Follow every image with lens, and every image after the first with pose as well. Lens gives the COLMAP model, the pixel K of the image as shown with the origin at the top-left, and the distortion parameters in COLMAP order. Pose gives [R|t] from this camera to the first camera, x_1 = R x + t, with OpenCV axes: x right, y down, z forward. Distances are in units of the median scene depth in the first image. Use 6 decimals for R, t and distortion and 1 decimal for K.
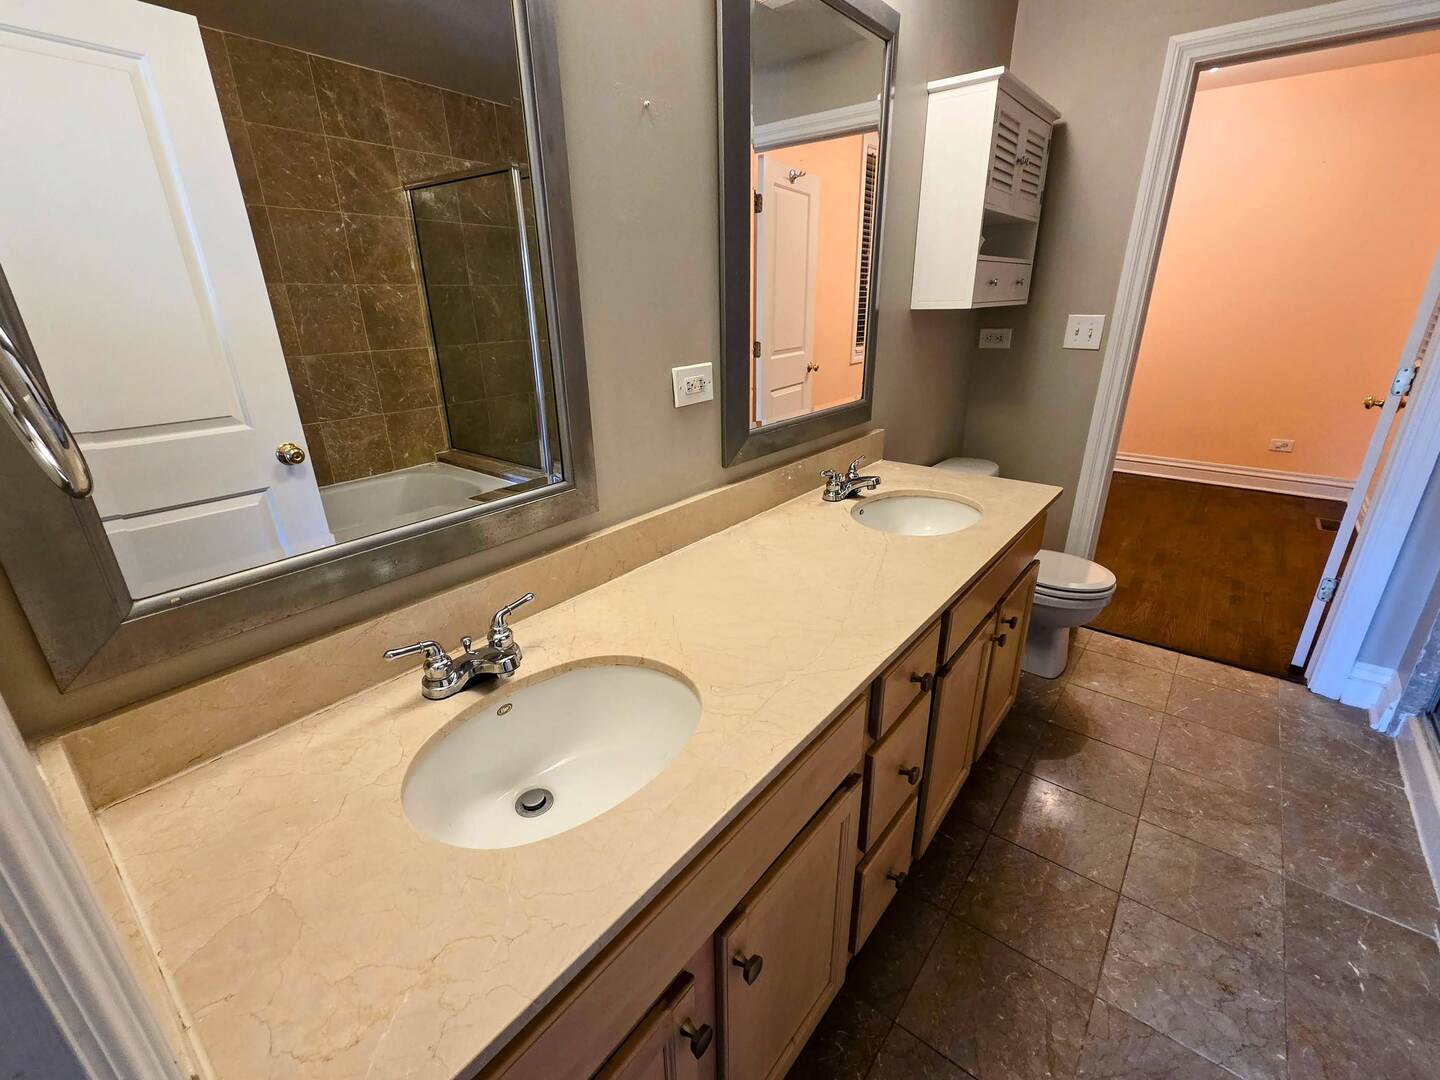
lens RADIAL K [[630.9, 0, 720.0], [0, 630.9, 540.0], [0, 0, 1]] dist [0.001446, 0.000352]
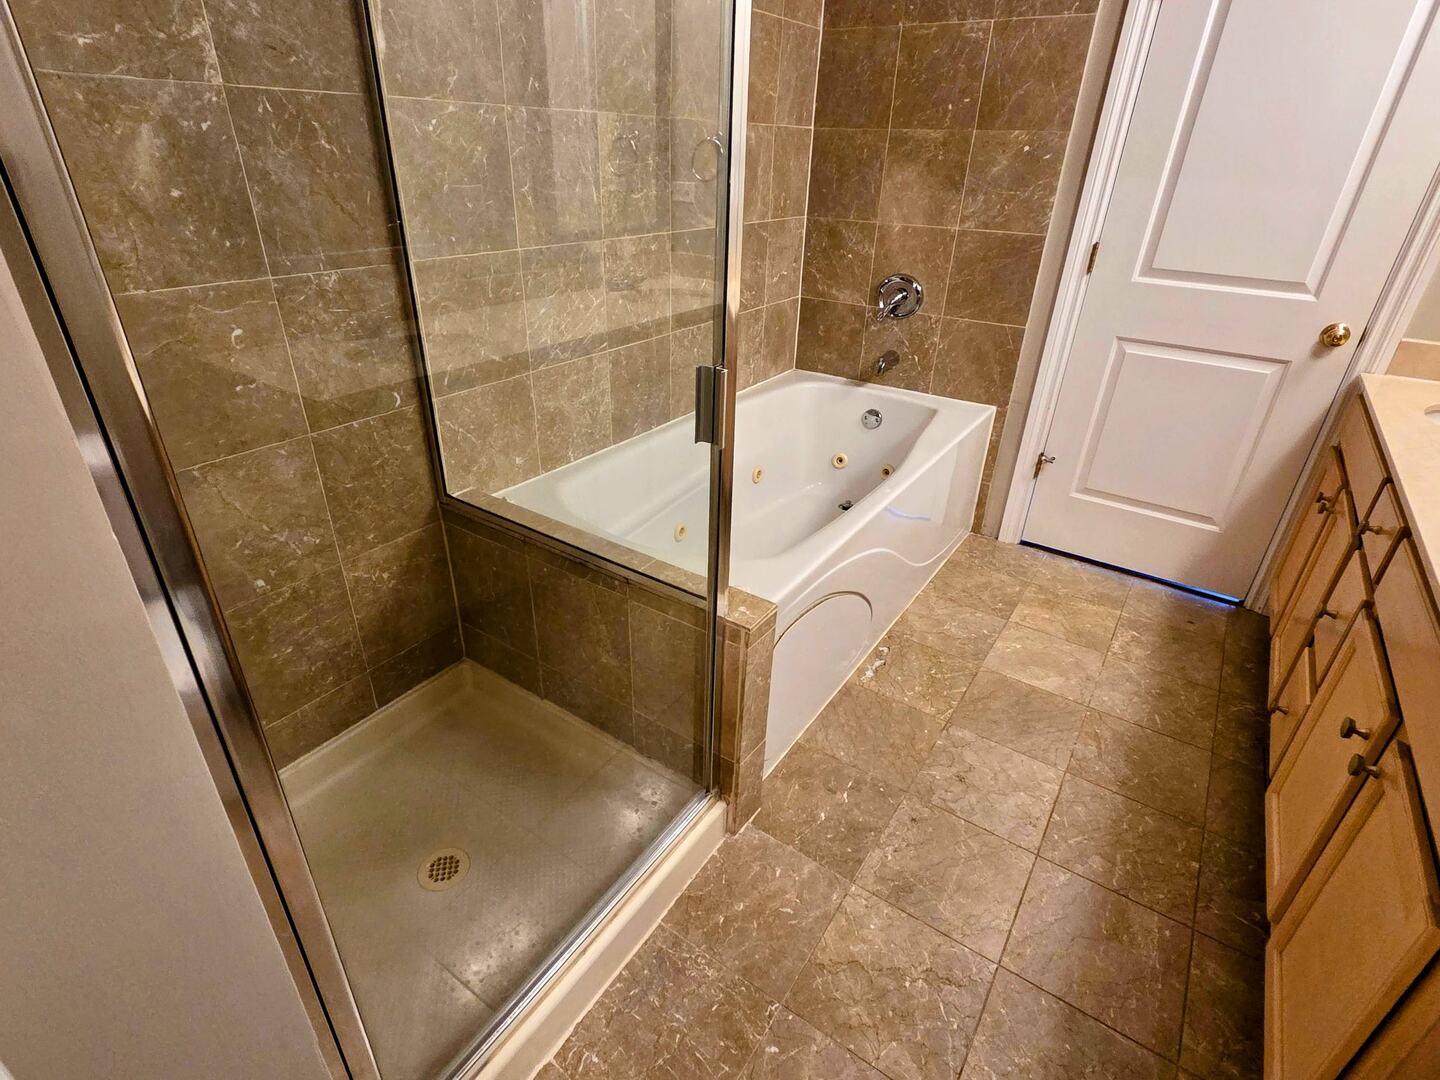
lens RADIAL K [[737.6, 0, 720.0], [0, 737.6, 540.0], [0, 0, 1]] dist [0.001599, 0.000185]
pose [[-0.996111, 0.026167, -0.084135, 1.231770], [-0.047257, 0.647259, 0.760804, -0.556164], [0.074365, 0.761821, -0.643505, 1.376827]]
